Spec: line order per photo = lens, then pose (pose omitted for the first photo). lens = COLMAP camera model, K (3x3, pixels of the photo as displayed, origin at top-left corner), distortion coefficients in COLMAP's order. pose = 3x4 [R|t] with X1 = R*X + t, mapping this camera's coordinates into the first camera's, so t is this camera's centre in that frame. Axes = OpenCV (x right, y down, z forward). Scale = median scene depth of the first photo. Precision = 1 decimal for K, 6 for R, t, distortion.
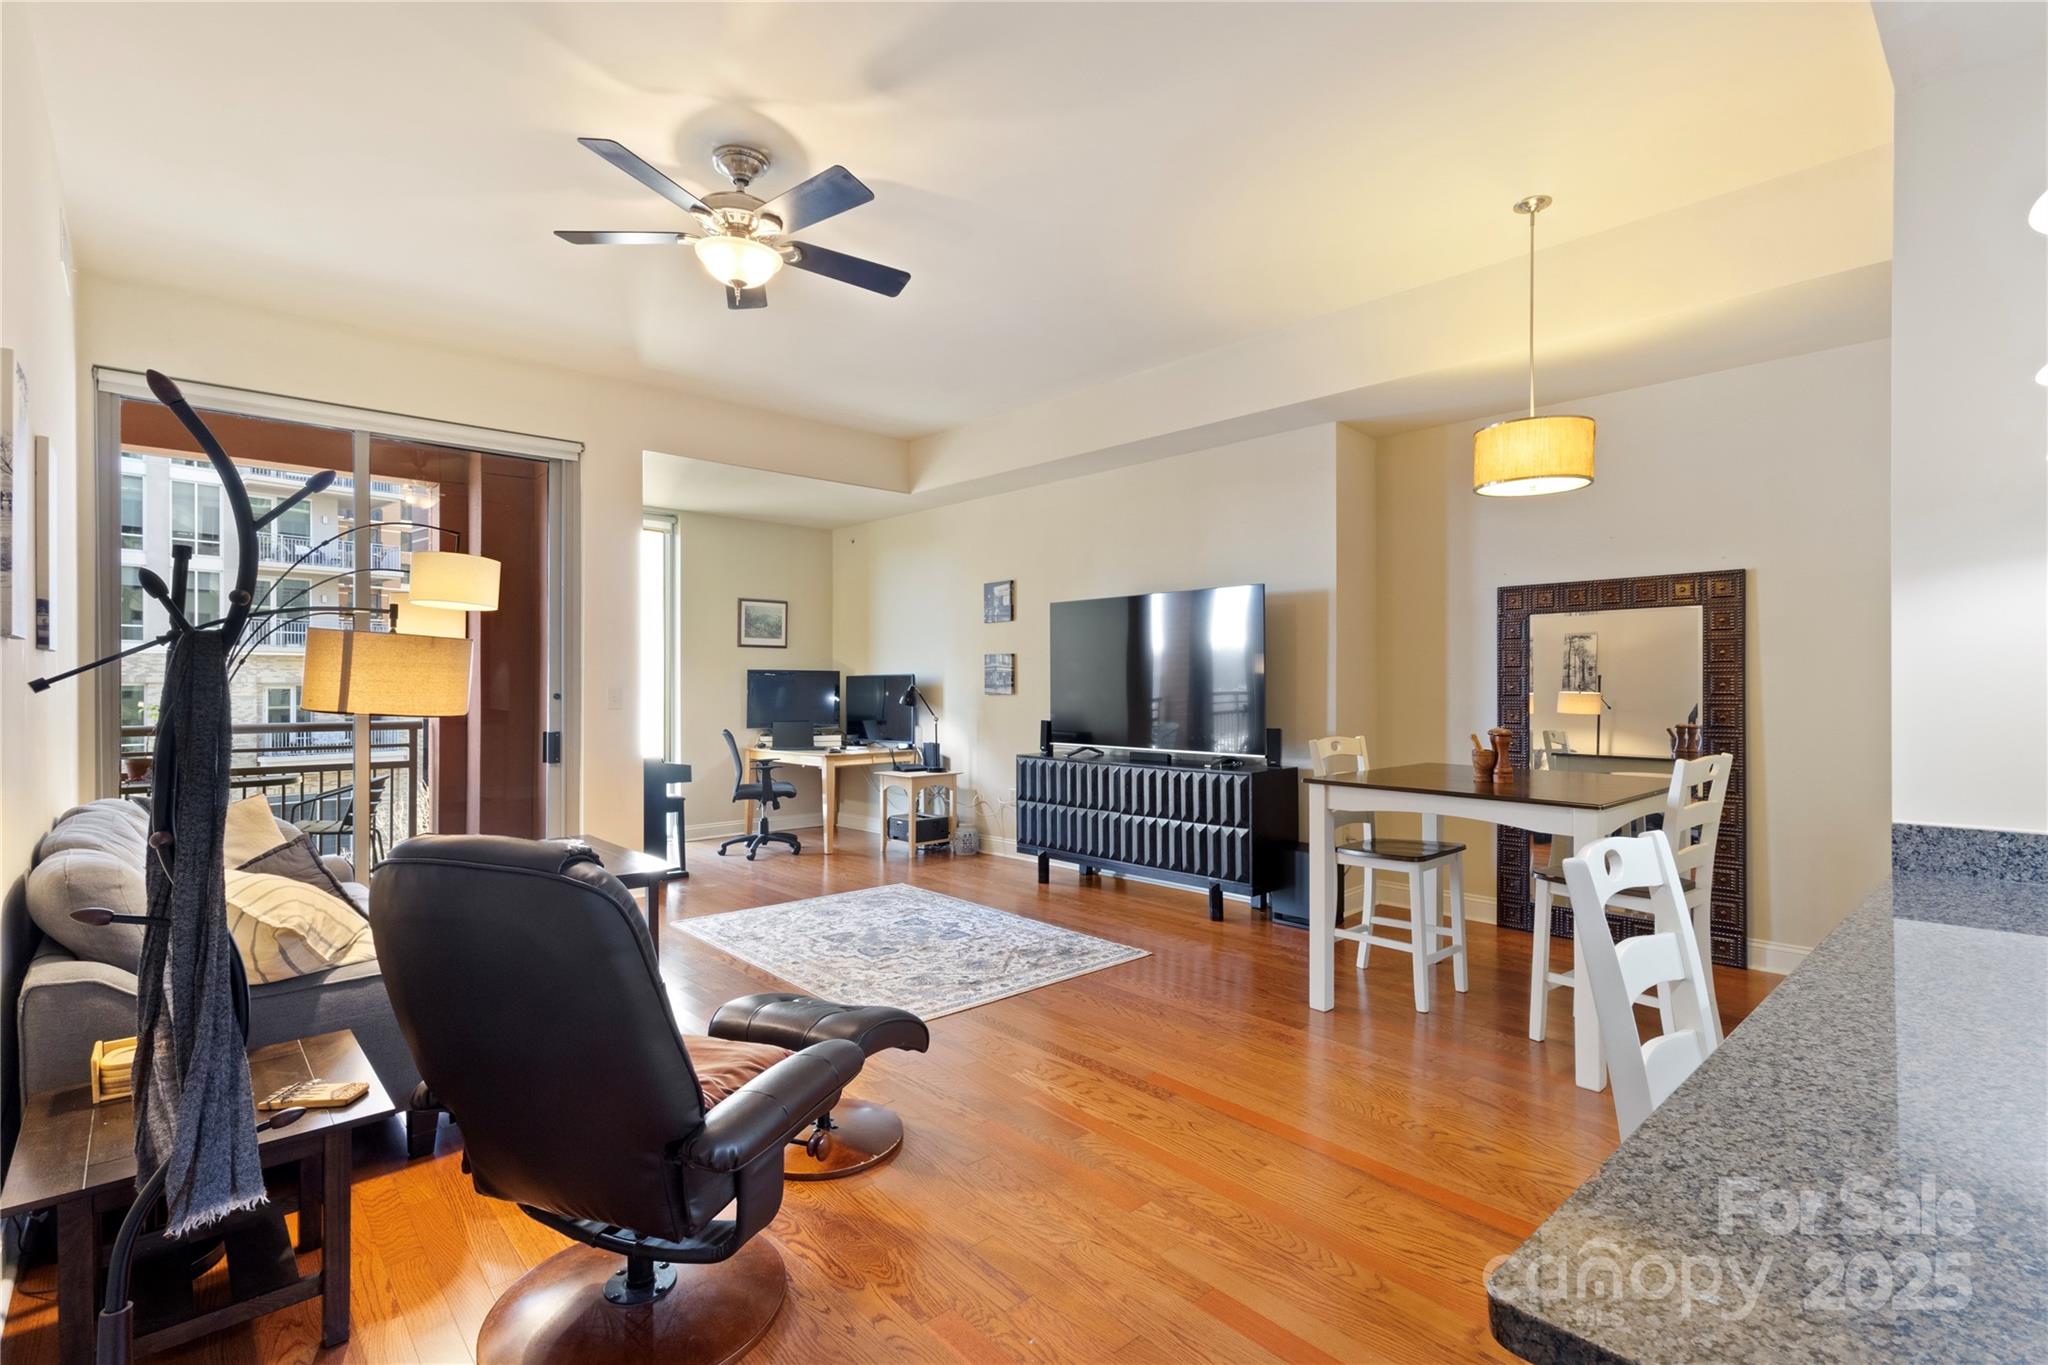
lens RADIAL K [[954.2, 0, 1020.3], [0, 954.2, 683.5], [0, 0, 1]] dist [0.005920, 0.000721]
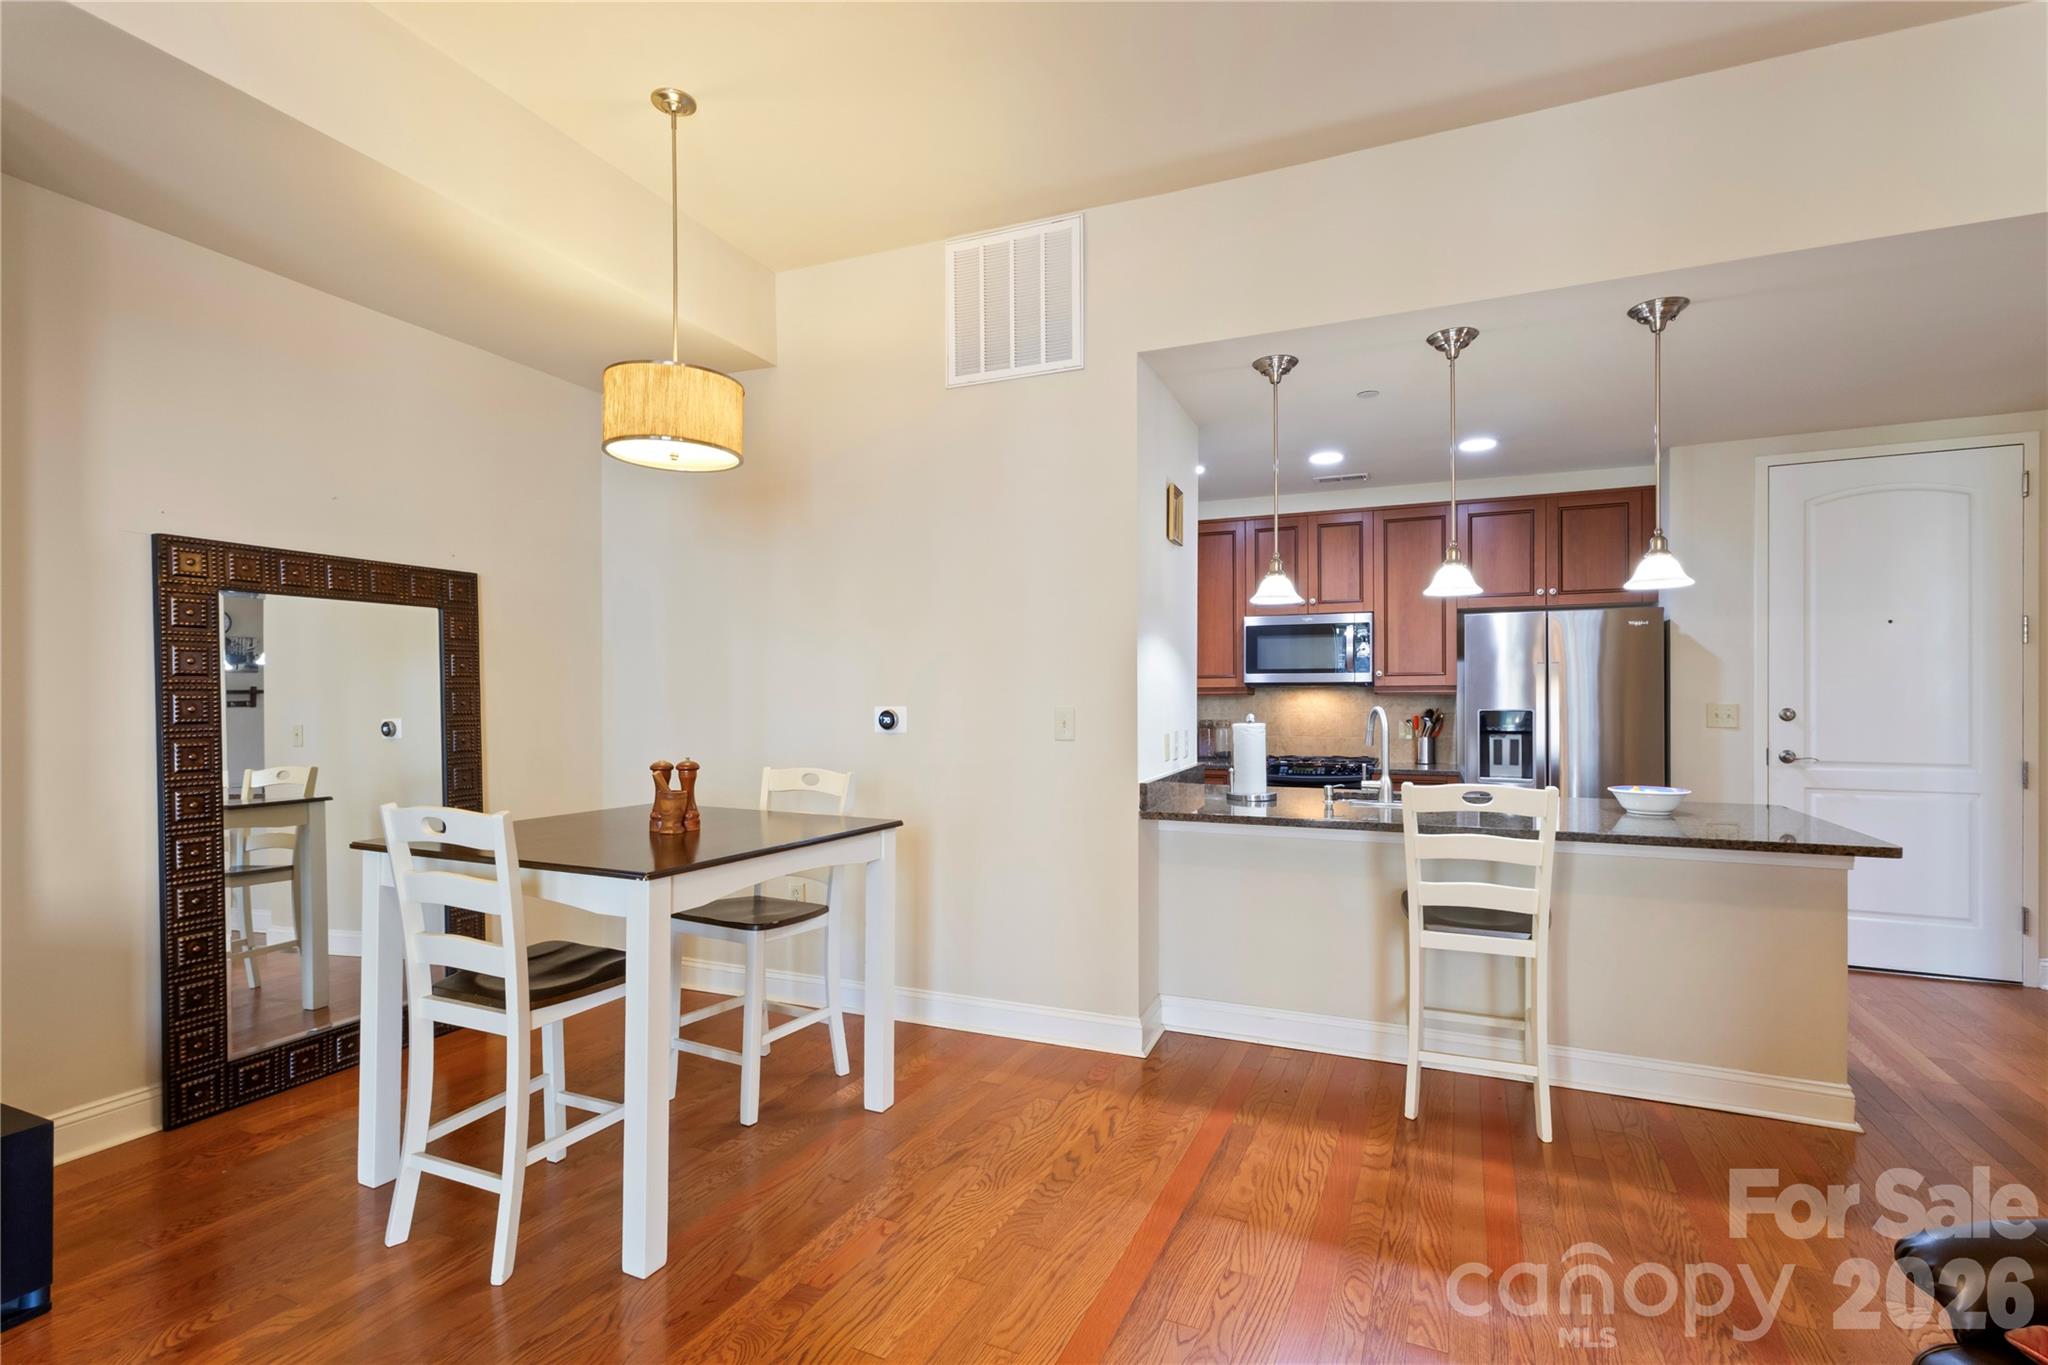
lens RADIAL K [[962.8, 0, 1020.1], [0, 962.8, 697.5], [0, 0, 1]] dist [0.007210, 0.001122]
pose [[-0.403840, 0.001927, 0.914828, -0.221176], [0.001270, 0.999998, -0.001546, -0.001509], [-0.914829, 0.000538, -0.403842, 0.737843]]
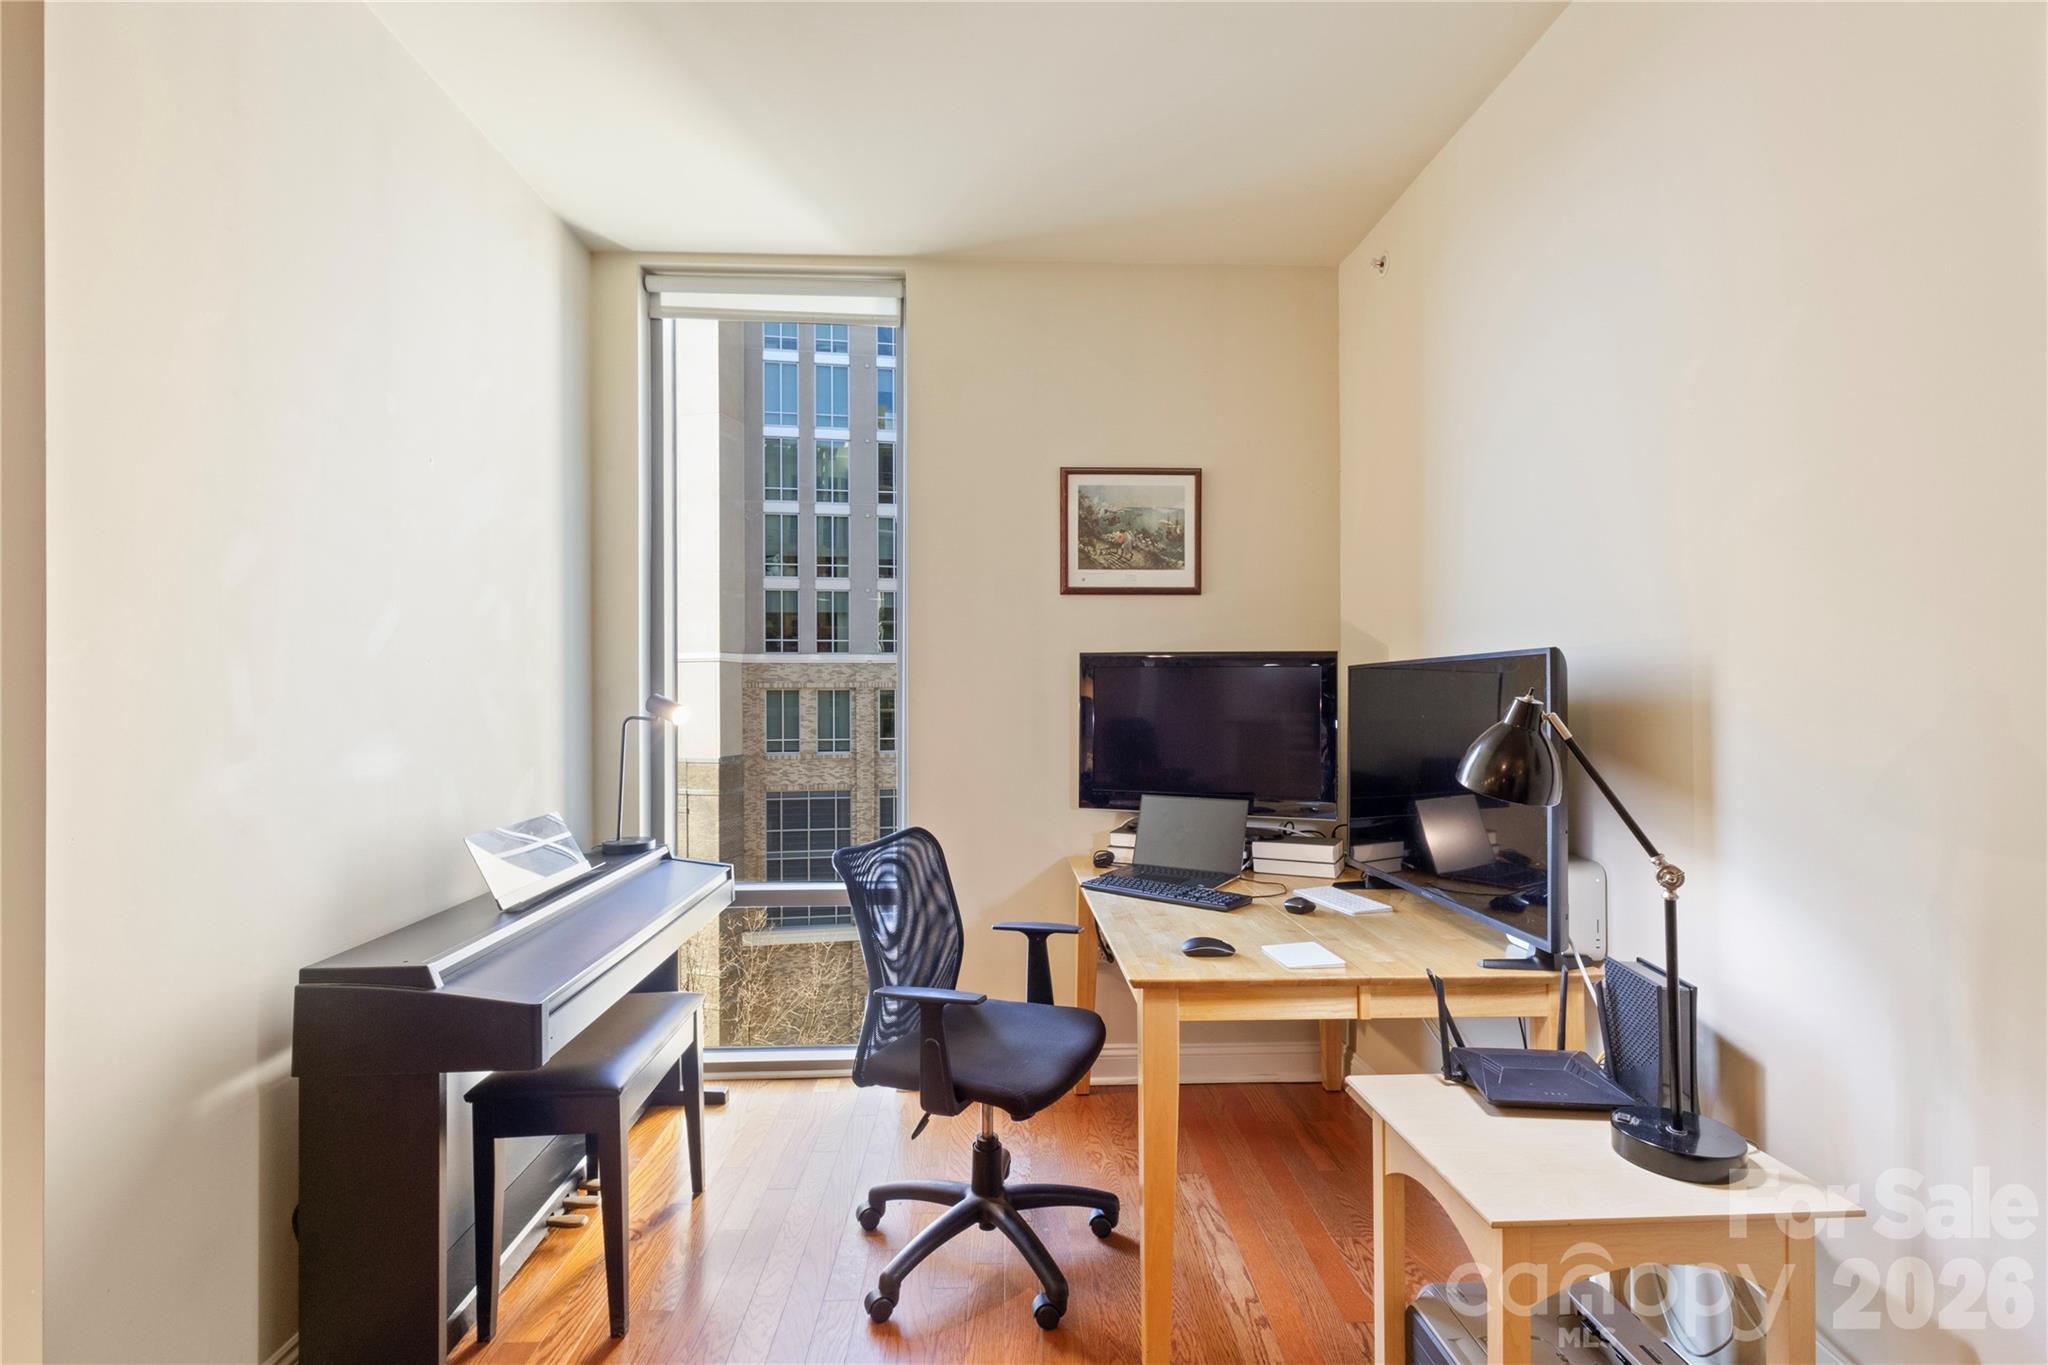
lens RADIAL K [[954.2, 0, 1020.3], [0, 954.2, 683.5], [0, 0, 1]] dist [0.005920, 0.000721]
pose [[0.759227, -0.008089, -0.650775, -0.088284], [0.006583, 0.999967, -0.004749, -0.000856], [0.650792, -0.000679, 0.759255, 1.082987]]
